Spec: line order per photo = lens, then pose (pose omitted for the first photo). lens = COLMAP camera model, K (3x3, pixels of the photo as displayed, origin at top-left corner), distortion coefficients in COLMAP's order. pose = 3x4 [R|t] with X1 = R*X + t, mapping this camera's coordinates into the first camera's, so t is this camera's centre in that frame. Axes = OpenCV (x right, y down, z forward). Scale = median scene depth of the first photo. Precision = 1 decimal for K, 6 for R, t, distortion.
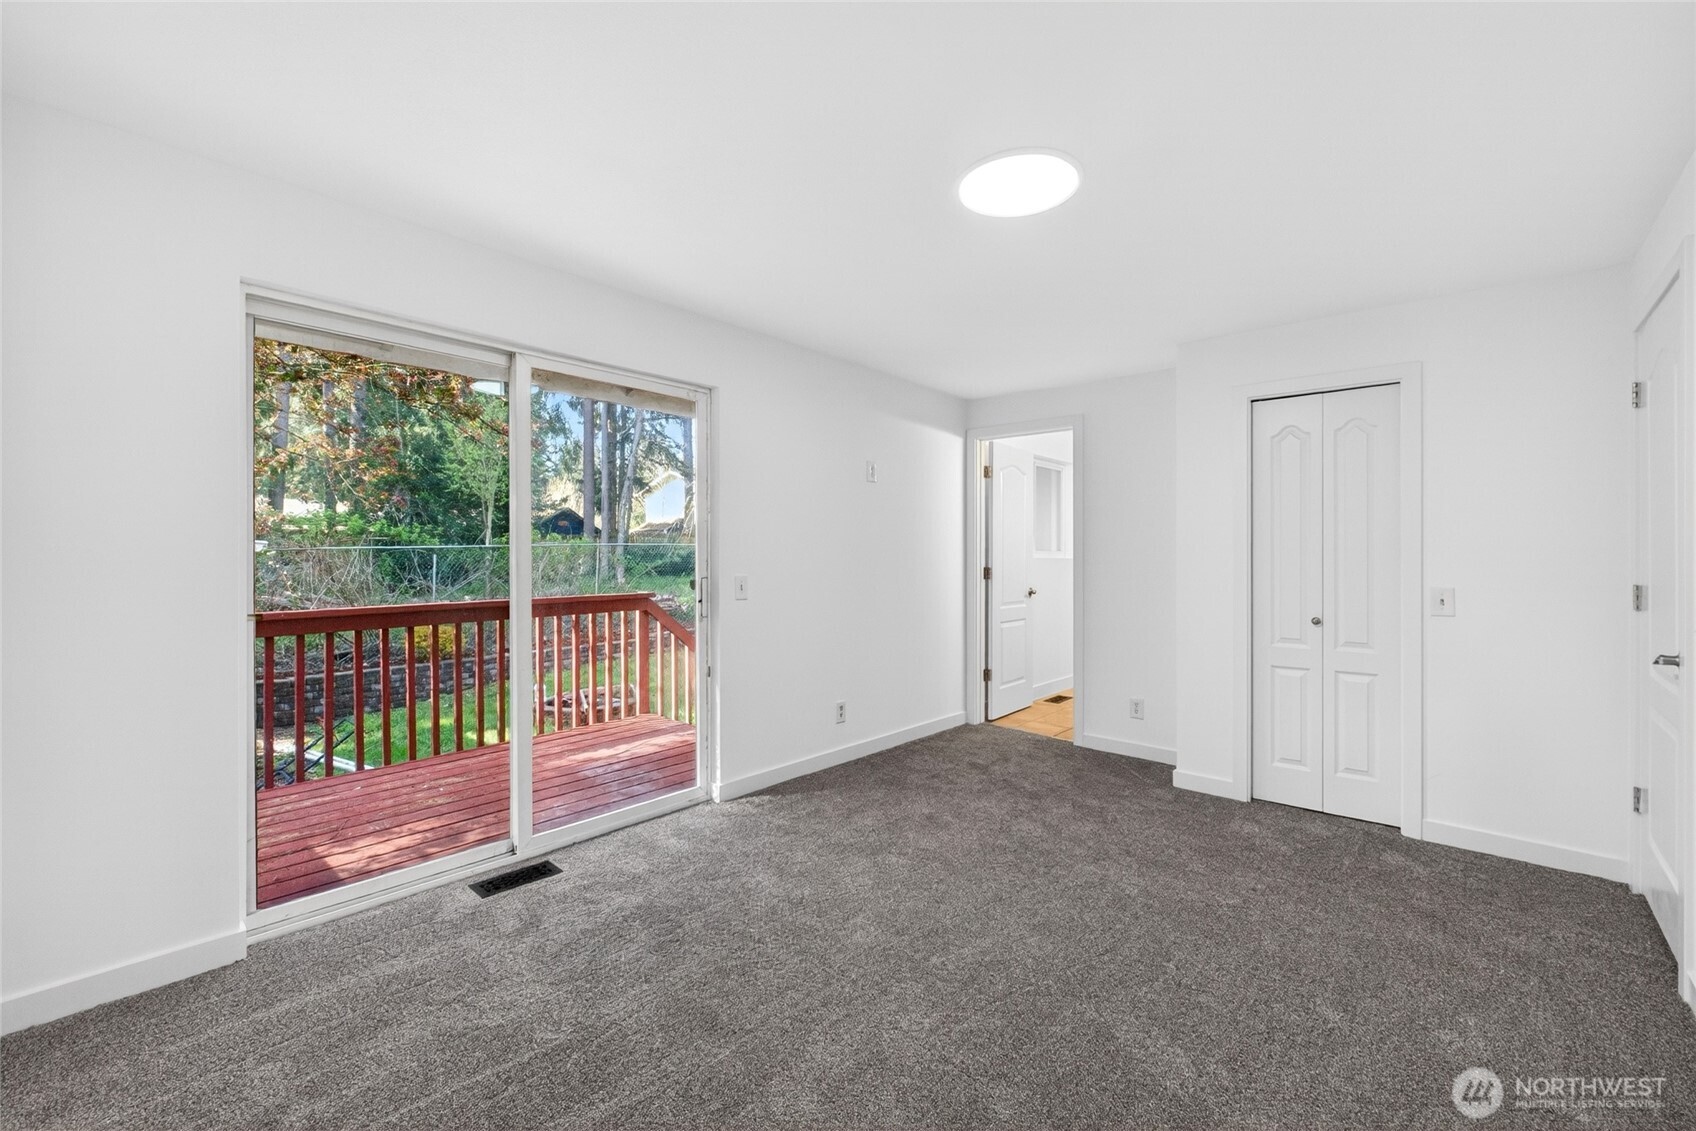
lens RADIAL K [[705.4, 0, 846.9], [0, 705.4, 557.3], [0, 0, 1]] dist [0.000073, -0.000056]
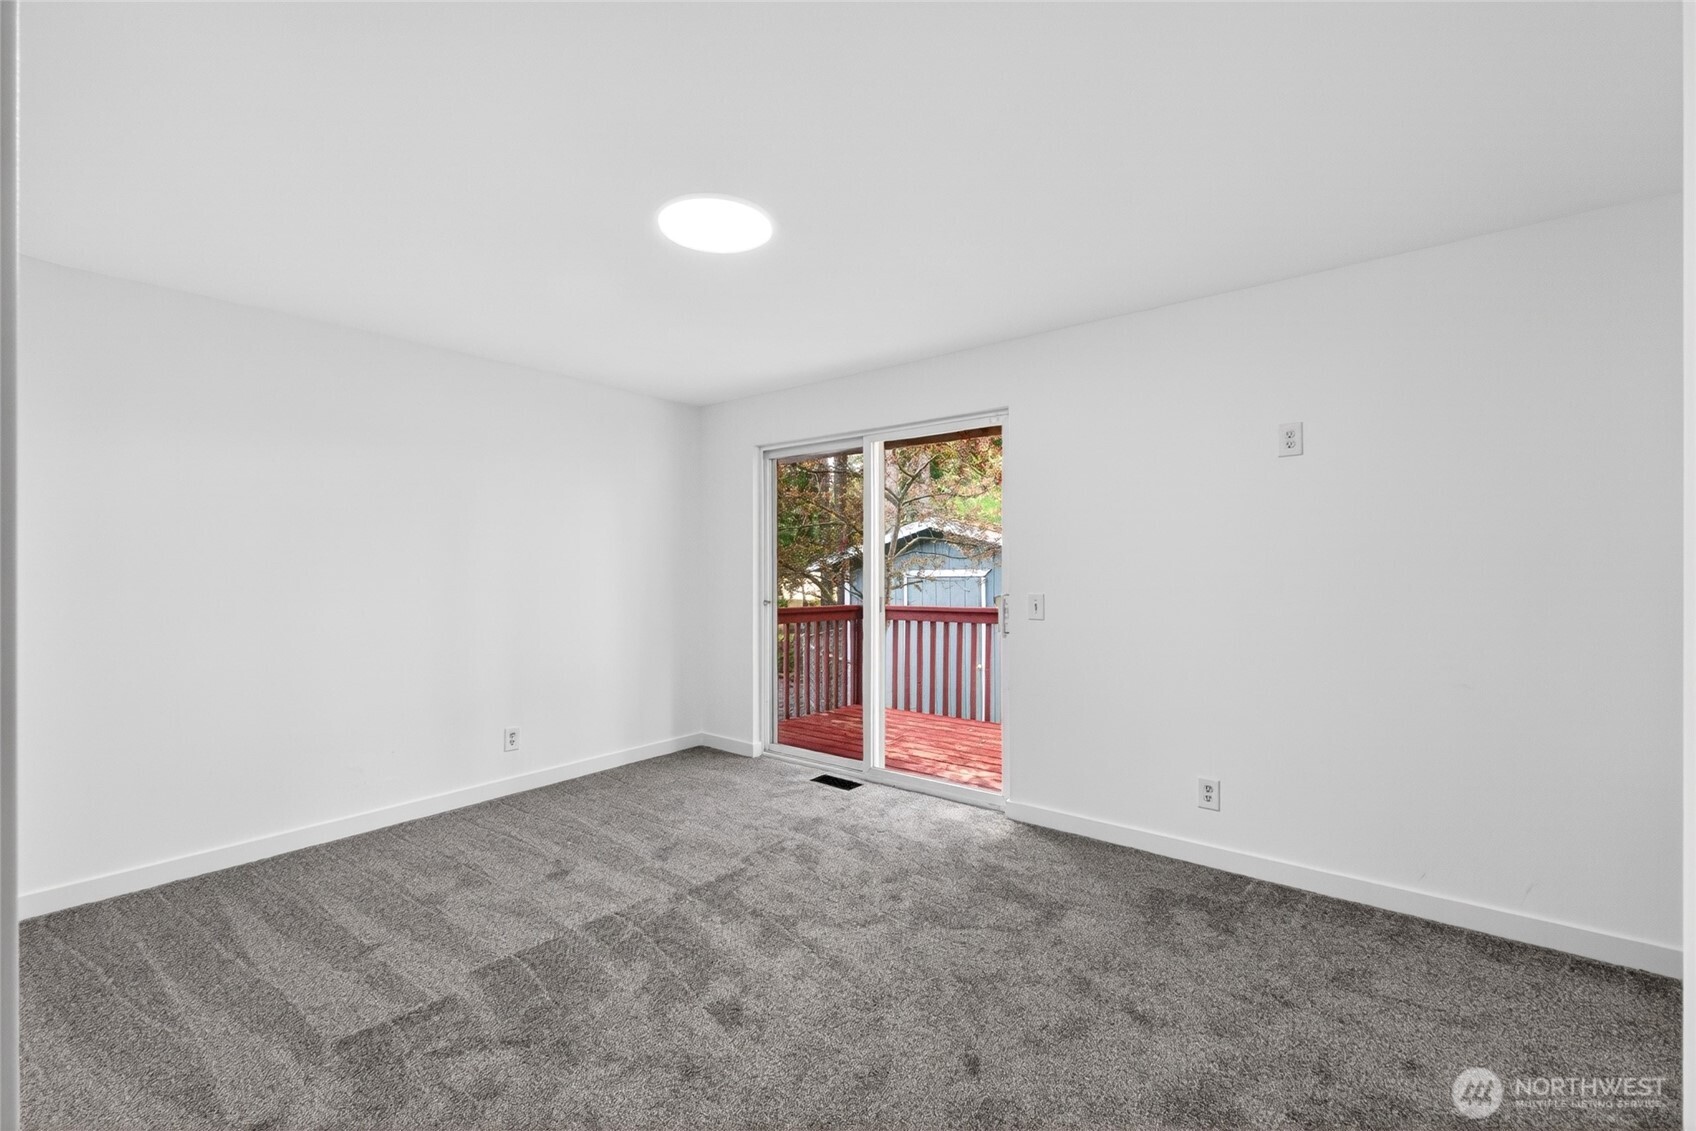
lens RADIAL K [[715.5, 0, 852.6], [0, 715.5, 566.2], [0, 0, 1]] dist [0.000156, -0.000136]
pose [[0.049837, -0.002458, -0.998754, 1.006063], [-0.003504, 0.999990, -0.002635, -0.010135], [0.998751, 0.003631, 0.049828, 0.881314]]
